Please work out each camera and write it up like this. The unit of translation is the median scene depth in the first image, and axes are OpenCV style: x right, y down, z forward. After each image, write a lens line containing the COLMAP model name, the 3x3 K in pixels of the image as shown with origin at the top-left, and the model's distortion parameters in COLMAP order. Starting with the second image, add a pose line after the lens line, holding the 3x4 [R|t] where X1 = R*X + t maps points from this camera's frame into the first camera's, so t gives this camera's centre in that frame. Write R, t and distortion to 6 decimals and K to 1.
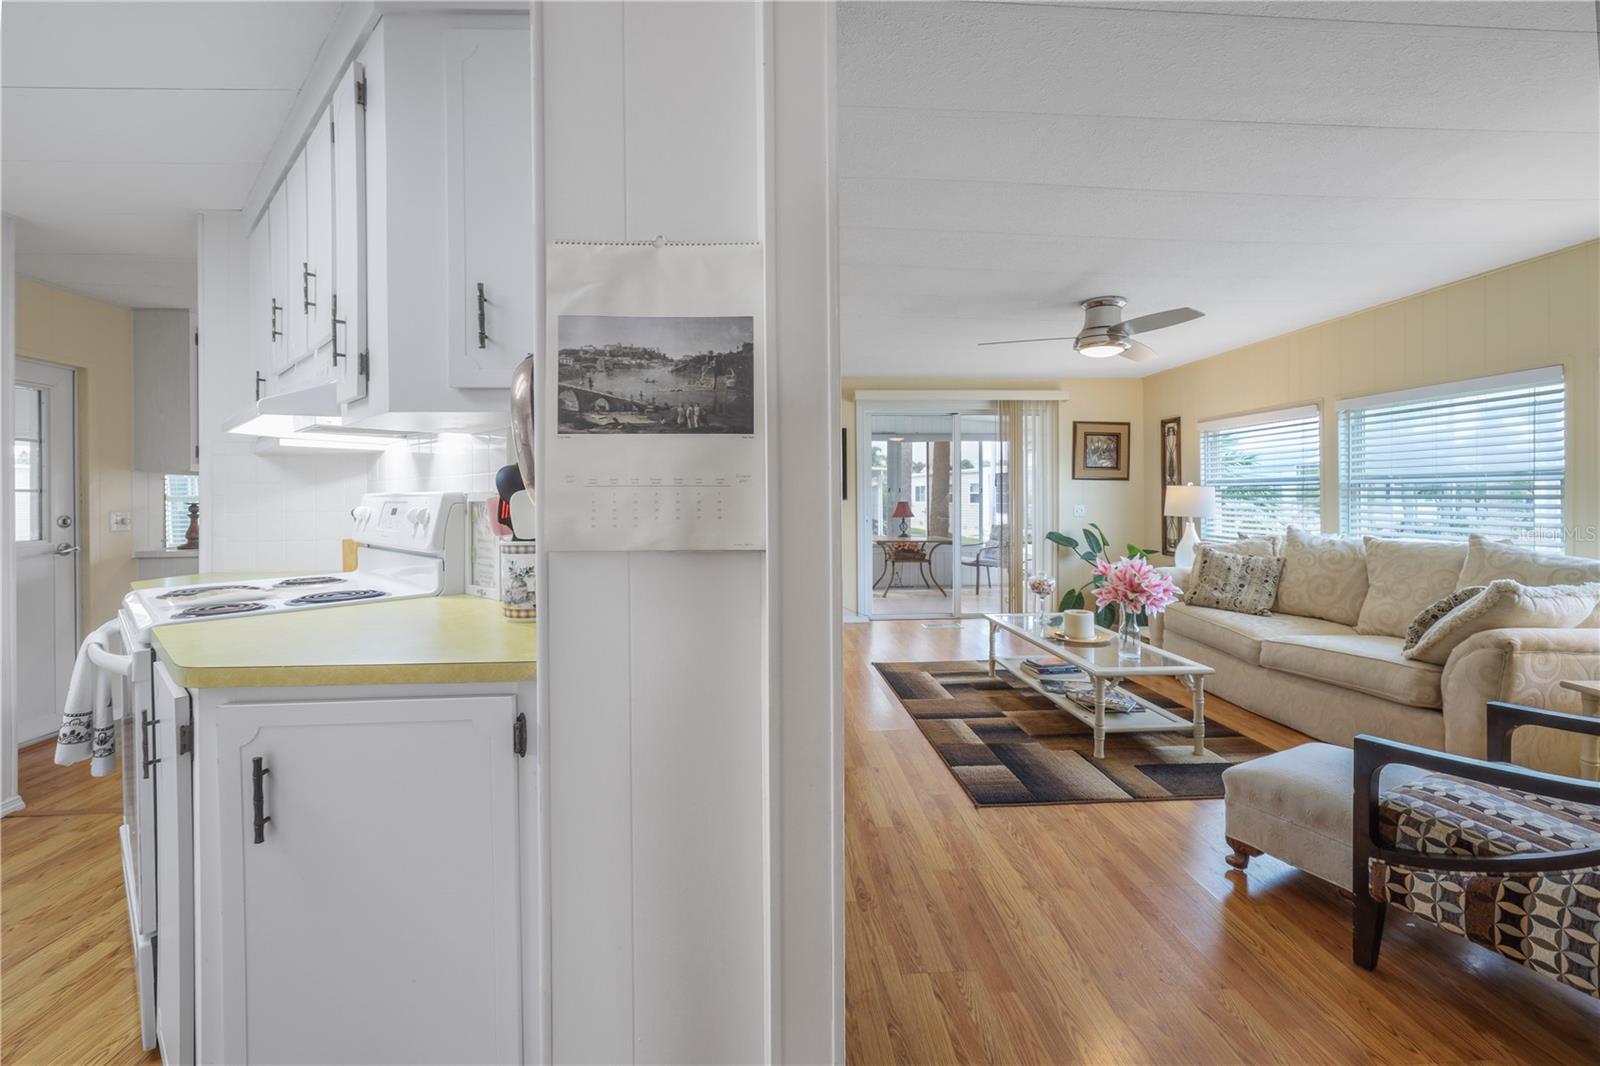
lens RADIAL K [[651.0, 0, 787.3], [0, 651.0, 498.7], [0, 0, 1]] dist [0.002014, 0.000423]
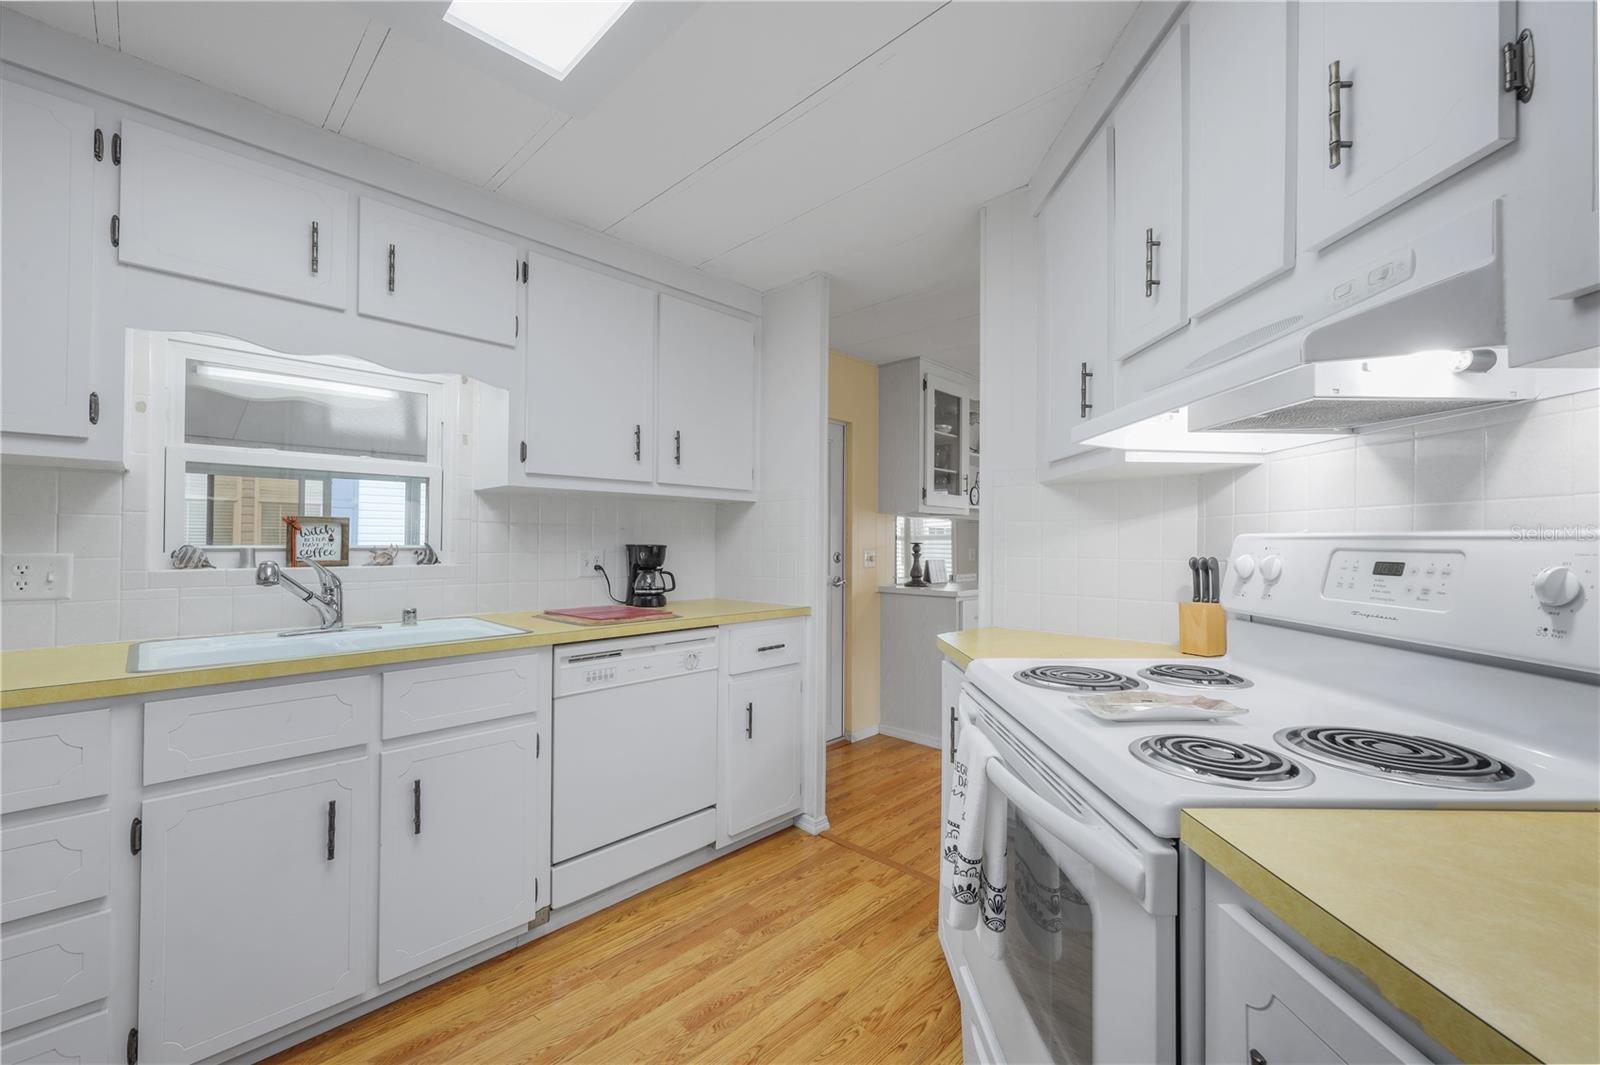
lens RADIAL K [[651.0, 0, 804.8], [0, 651.0, 539.2], [0, 0, 1]] dist [0.002014, 0.000423]
pose [[0.680846, 0.012183, -0.732325, -0.424170], [-0.015722, 0.999874, 0.002018, 0.002563], [0.732257, 0.010140, 0.680952, 0.246031]]
